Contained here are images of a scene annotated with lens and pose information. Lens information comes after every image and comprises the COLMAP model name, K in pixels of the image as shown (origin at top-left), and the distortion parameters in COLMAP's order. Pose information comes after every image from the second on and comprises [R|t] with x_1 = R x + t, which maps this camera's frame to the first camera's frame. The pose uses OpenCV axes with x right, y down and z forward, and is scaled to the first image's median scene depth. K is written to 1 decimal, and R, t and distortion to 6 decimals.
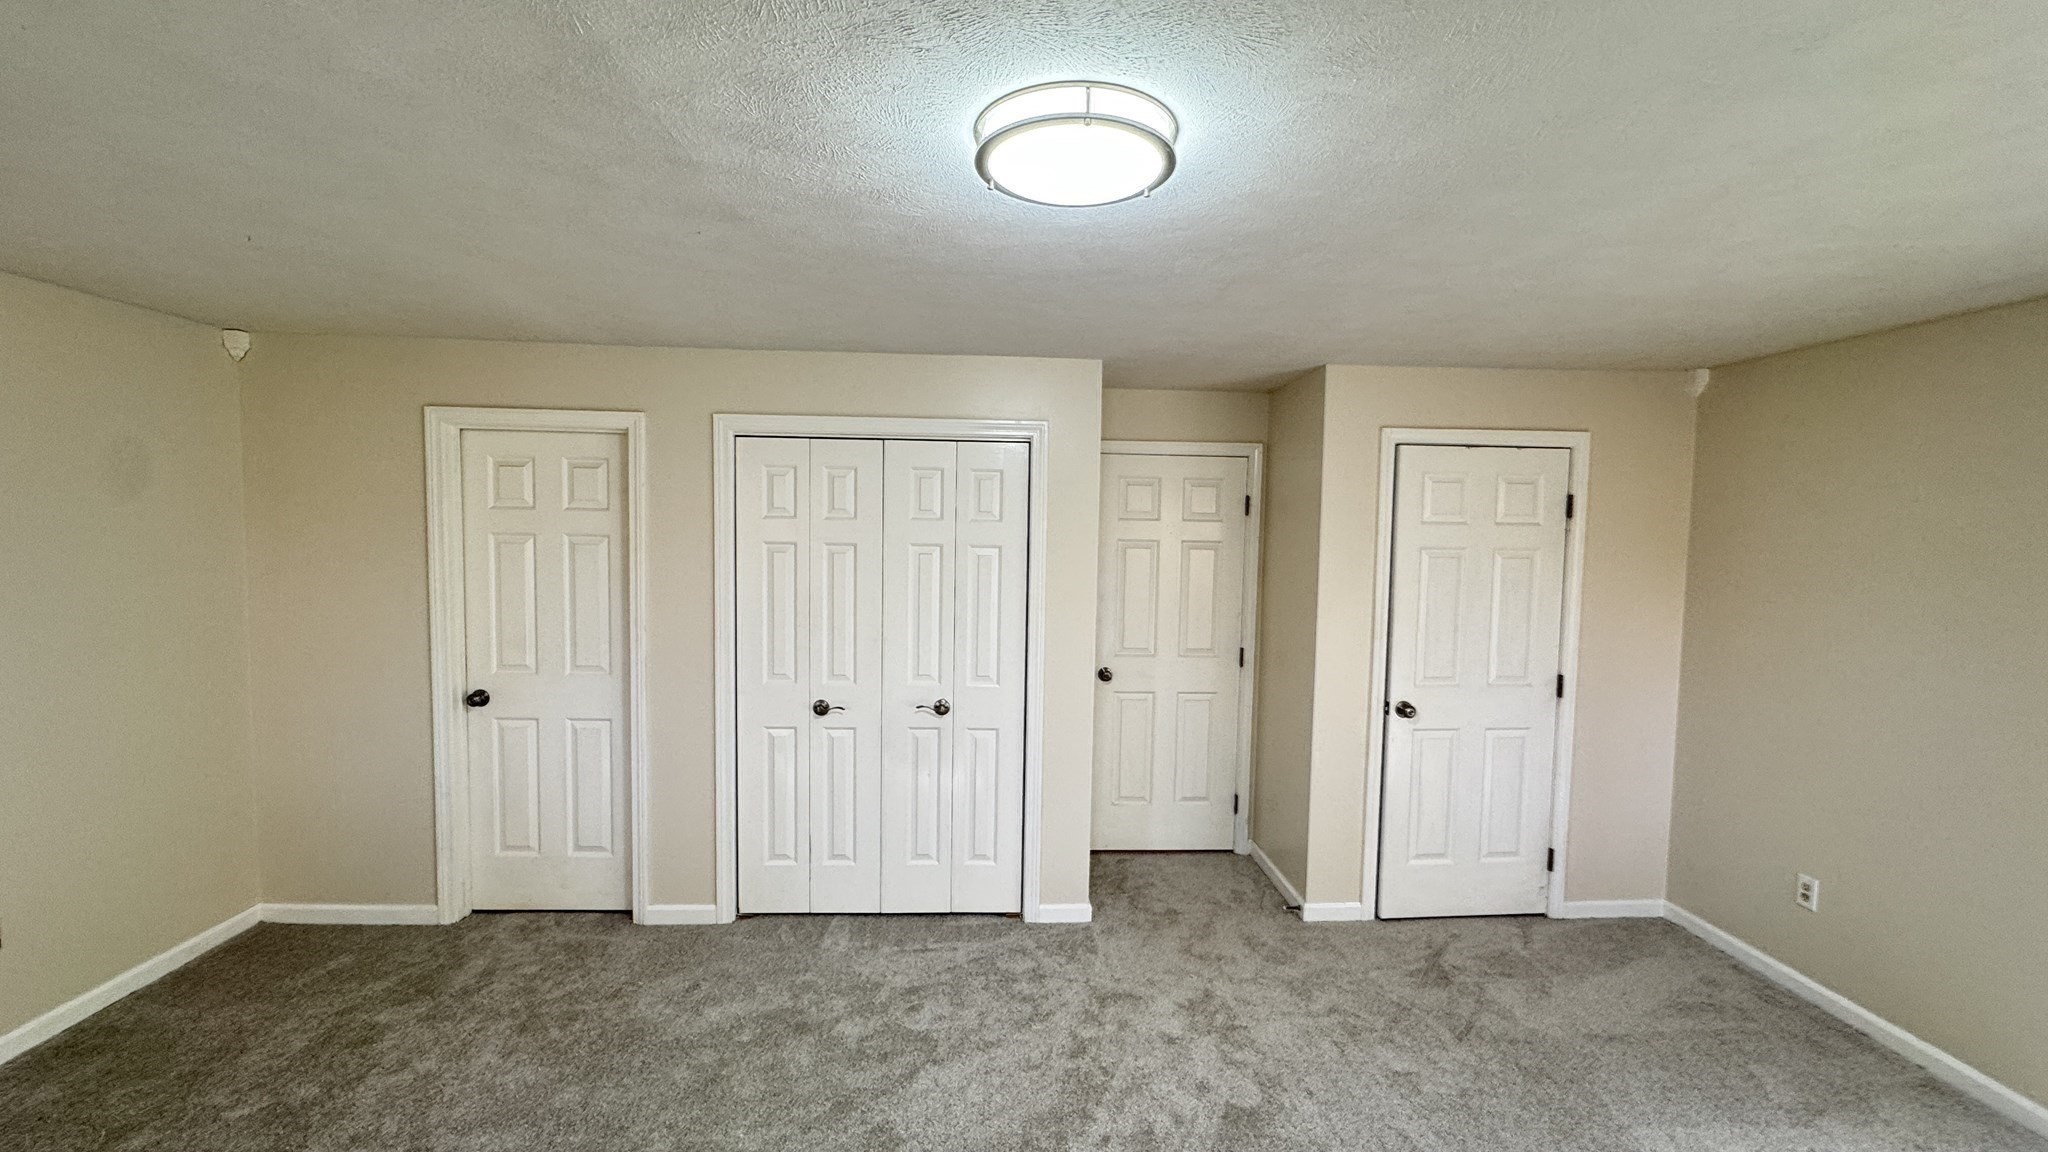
lens RADIAL K [[815.8, 0, 1025.2], [0, 815.8, 571.5], [0, 0, 1]] dist [-0.001234, 0.000117]
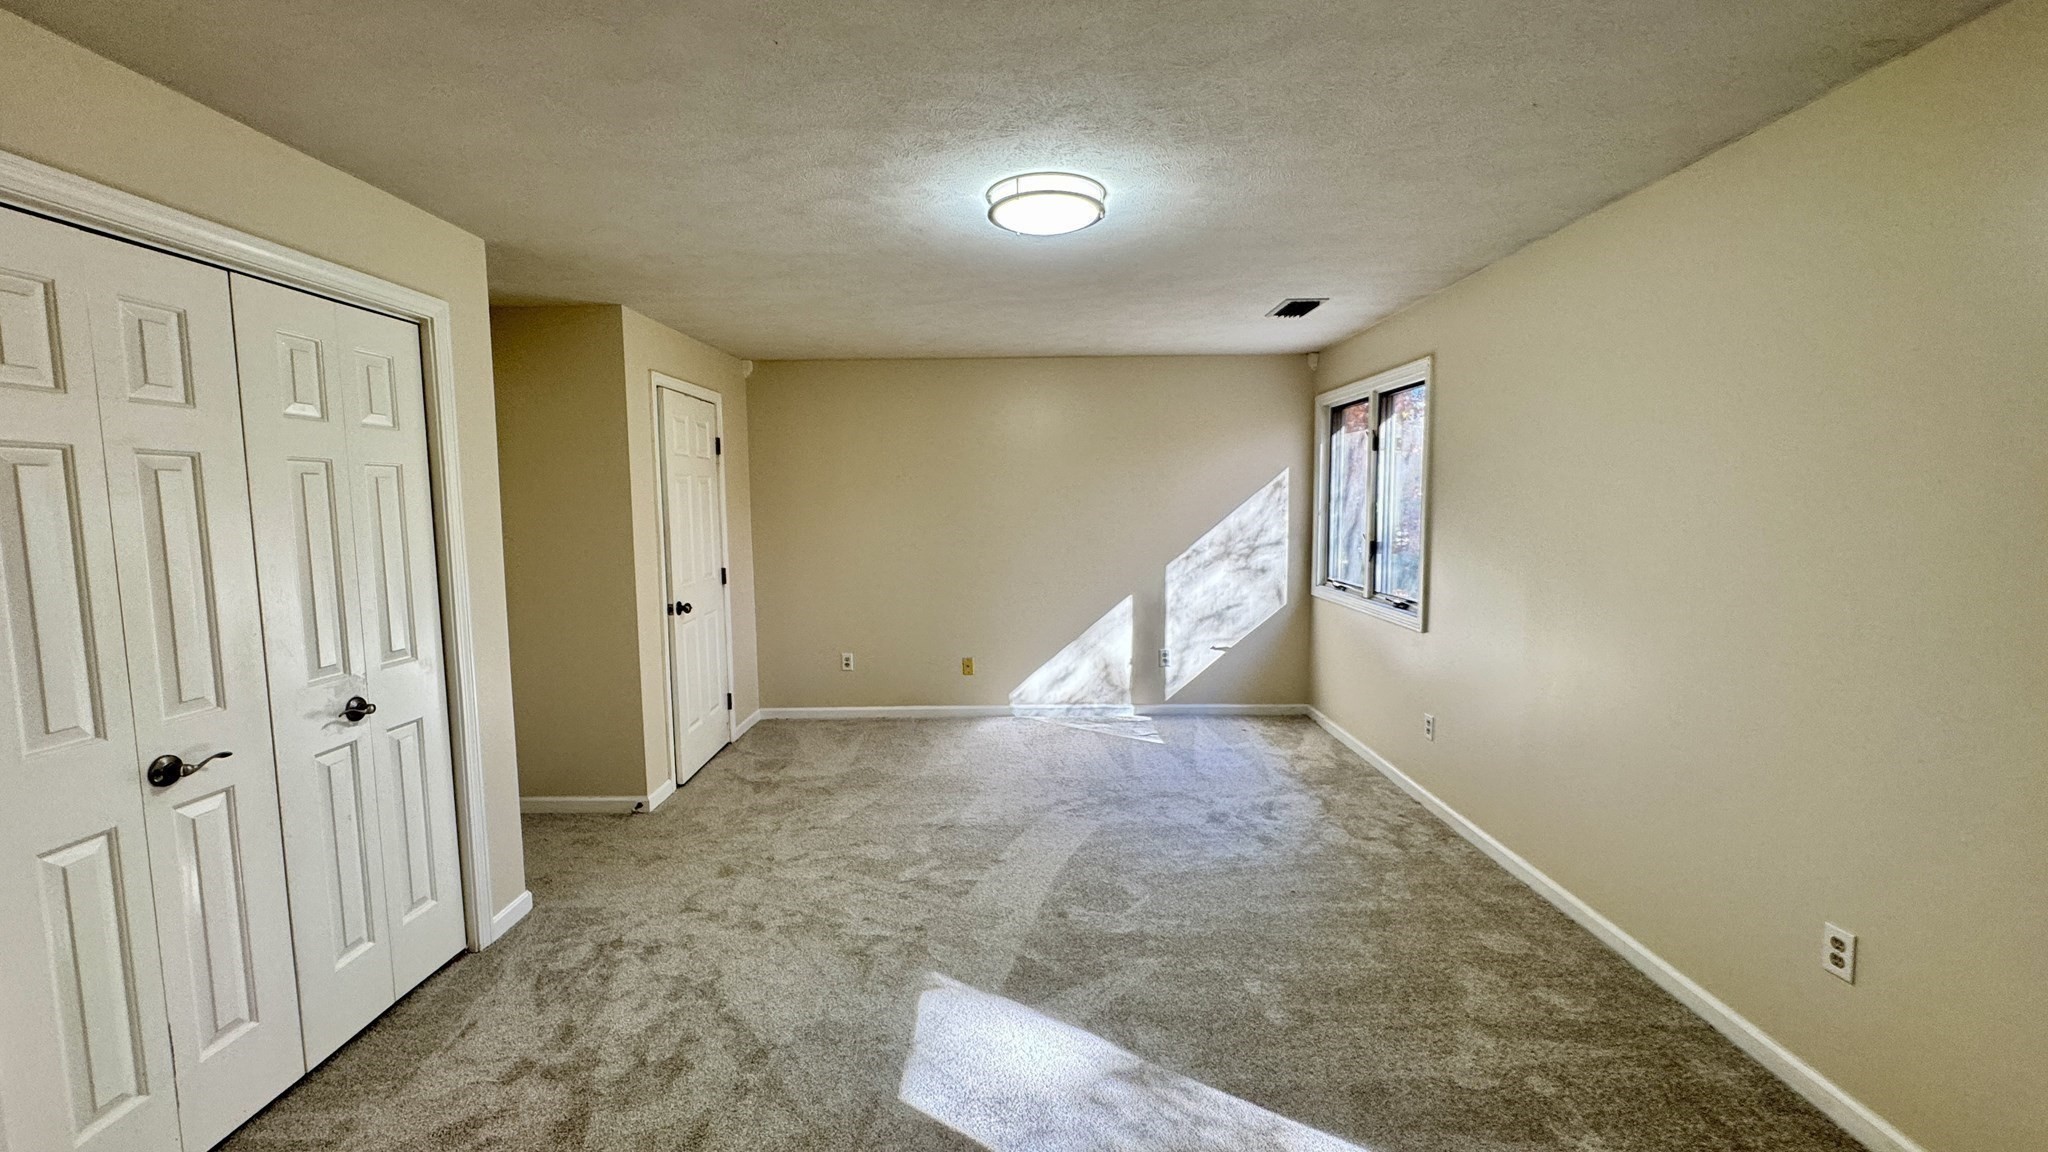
lens RADIAL K [[815.8, 0, 1026.1], [0, 815.8, 576.8], [0, 0, 1]] dist [-0.001234, 0.000117]
pose [[0.042425, -0.110058, 0.993019, -0.736870], [0.065441, 0.992086, 0.107159, 0.026566], [-0.996954, 0.060438, 0.049291, 0.434577]]
